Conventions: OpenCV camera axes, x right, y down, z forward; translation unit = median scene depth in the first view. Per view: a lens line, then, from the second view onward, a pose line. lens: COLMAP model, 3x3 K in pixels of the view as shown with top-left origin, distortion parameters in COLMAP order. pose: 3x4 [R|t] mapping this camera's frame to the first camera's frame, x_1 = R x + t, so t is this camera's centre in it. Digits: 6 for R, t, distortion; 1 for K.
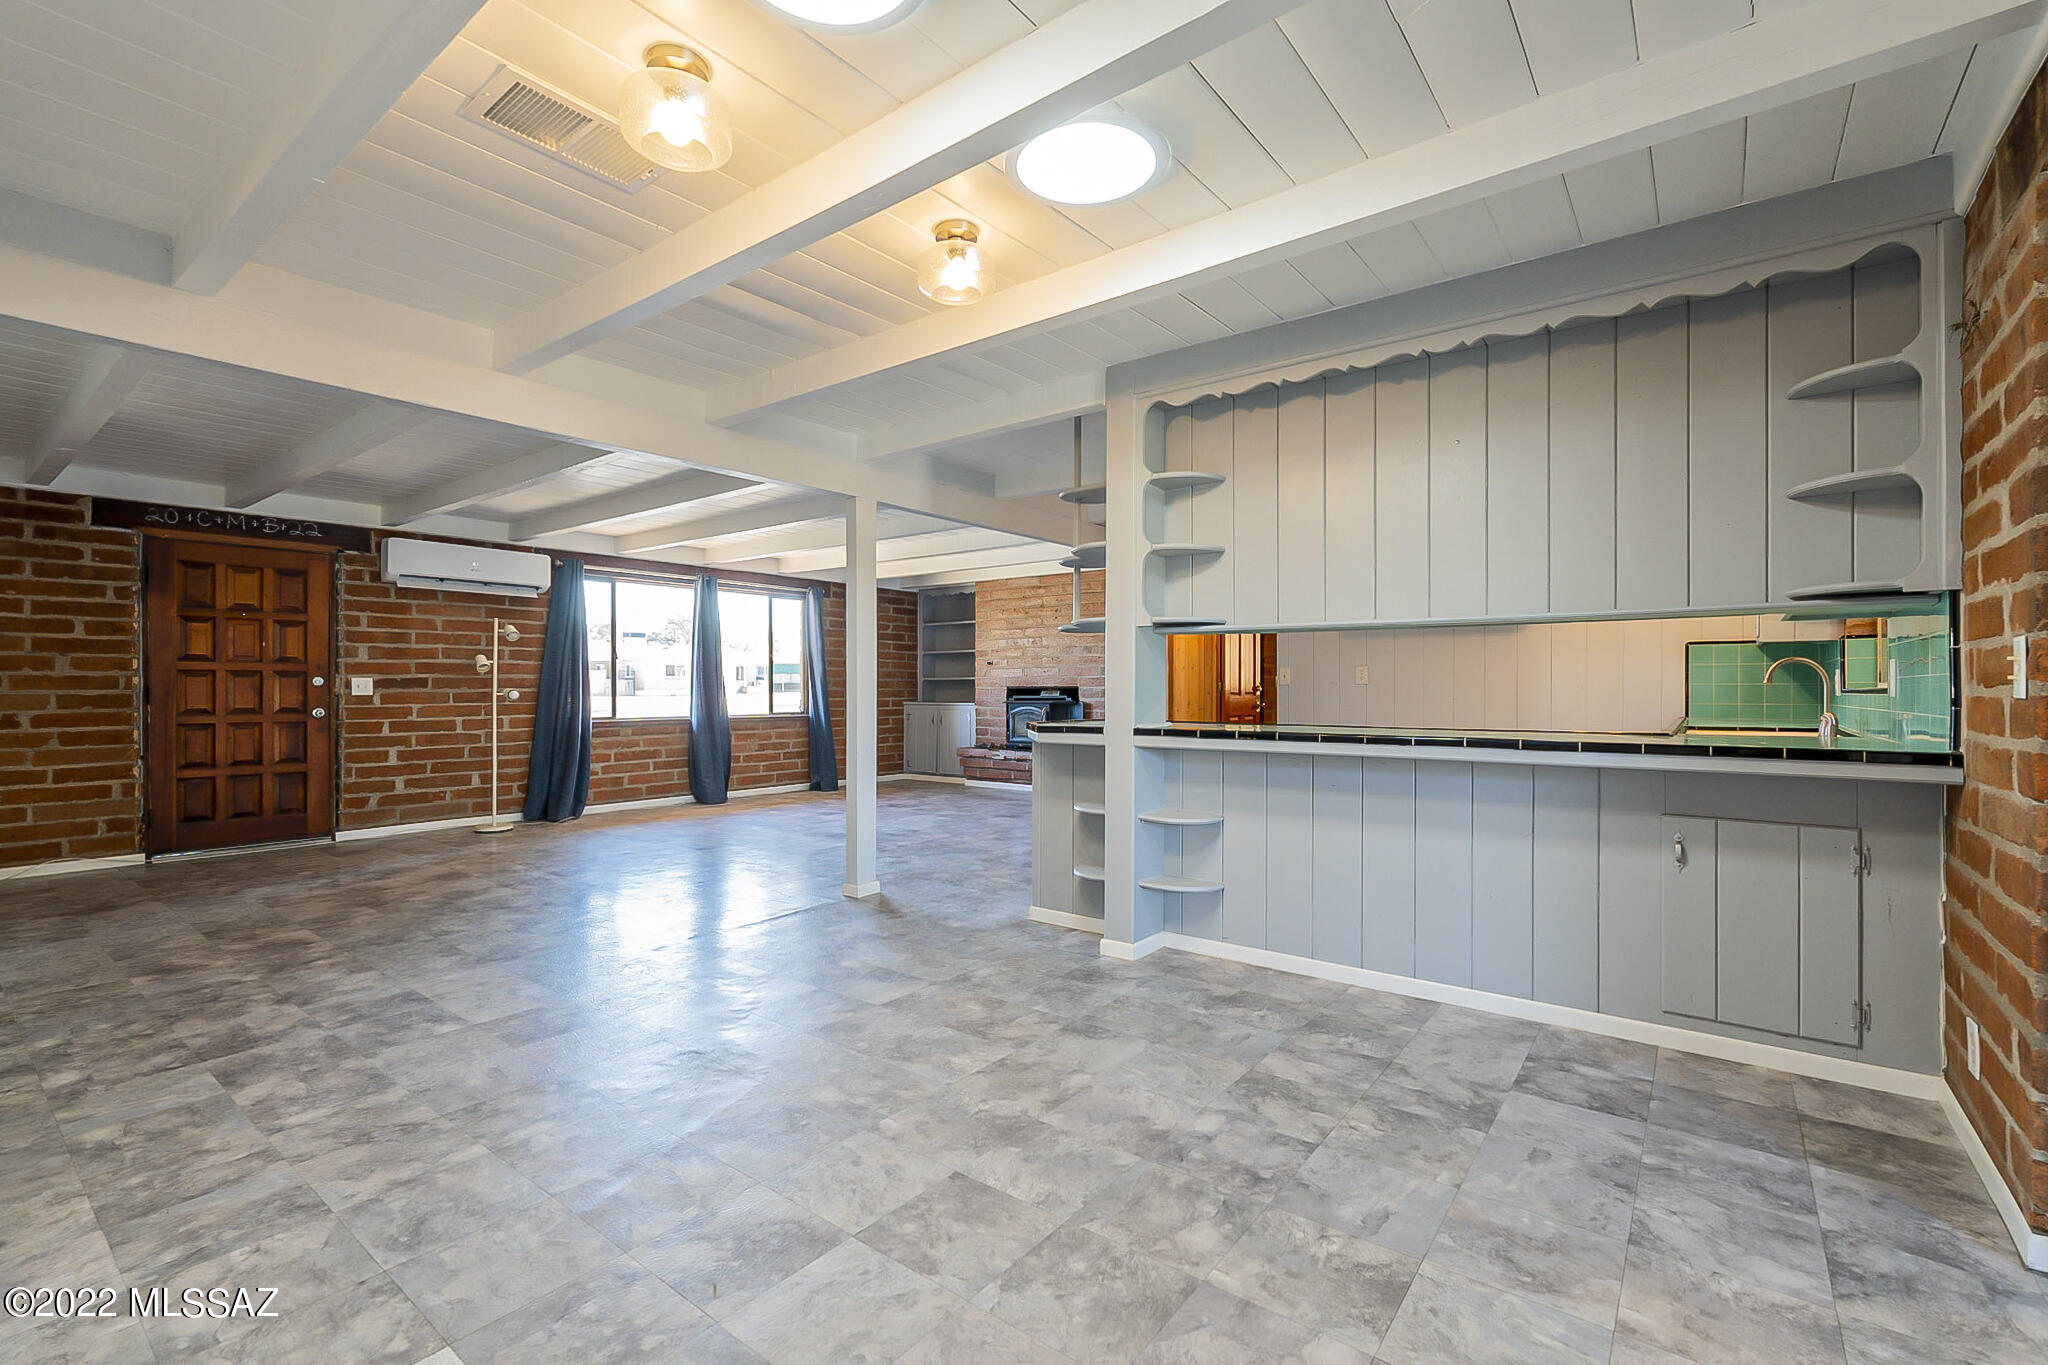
lens RADIAL K [[902.0, 0, 1018.5], [0, 902.0, 684.1], [0, 0, 1]] dist [-0.004814, -0.000532]
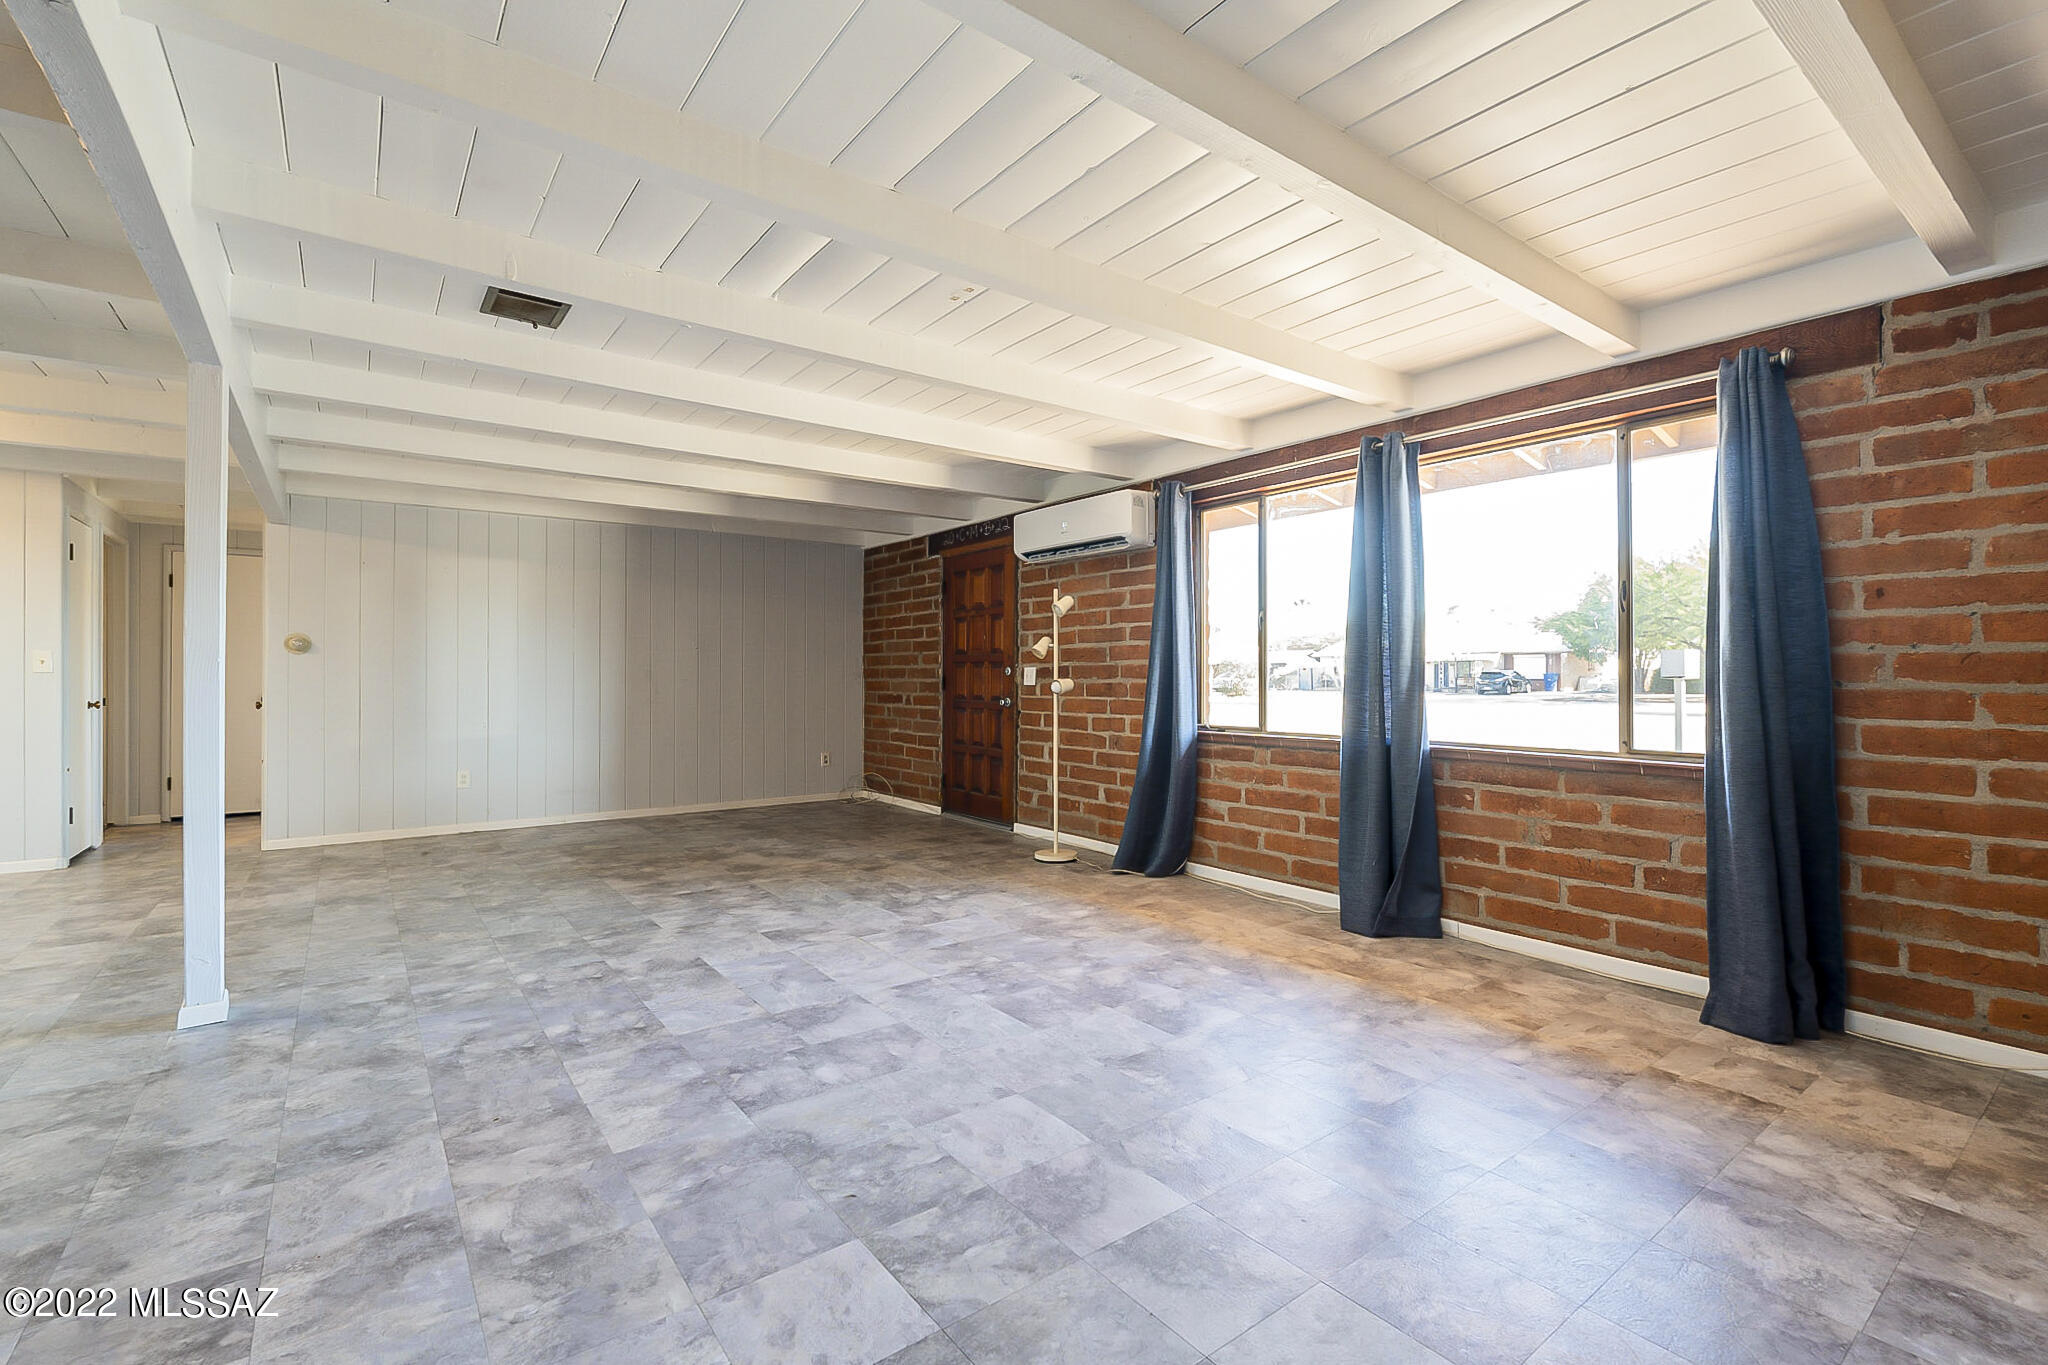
lens RADIAL K [[902.0, 0, 1019.2], [0, 902.0, 675.0], [0, 0, 1]] dist [-0.004814, -0.000532]
pose [[-0.265799, 0.000050, -0.964028, 0.473688], [0.002828, 0.999996, -0.000728, 0.004840], [0.964024, -0.002919, -0.265798, 2.973705]]
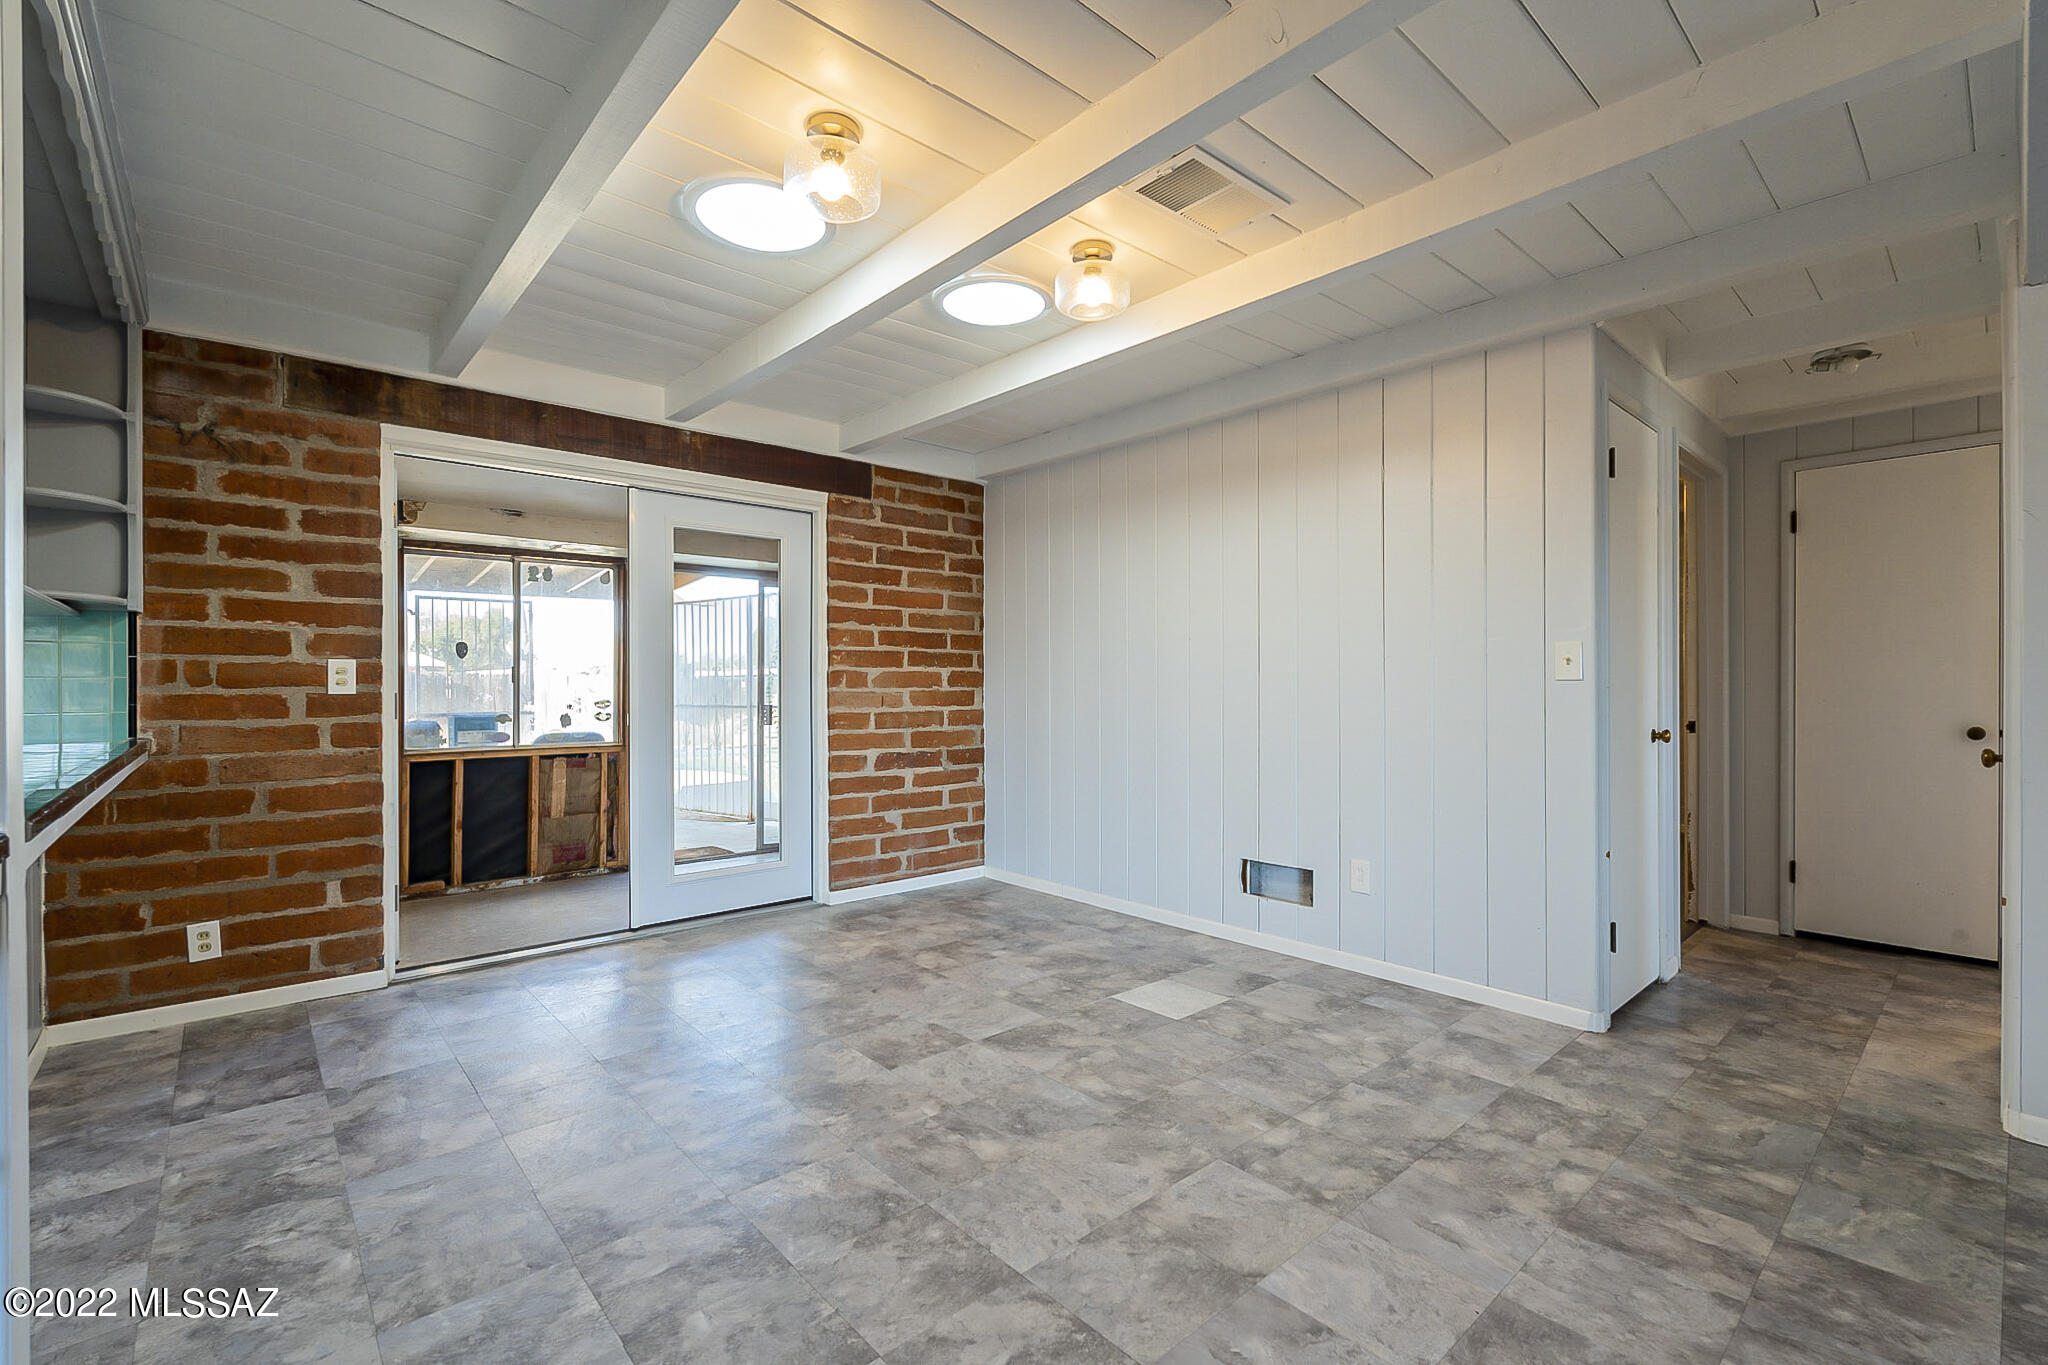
lens RADIAL K [[902.0, 0, 1027.3], [0, 902.0, 682.6], [0, 0, 1]] dist [-0.004814, -0.000532]
pose [[-0.984669, 0.001323, 0.174429, -0.358116], [0.000180, 0.999978, -0.006570, 0.002862], [-0.174434, -0.006438, -0.984648, 1.650243]]
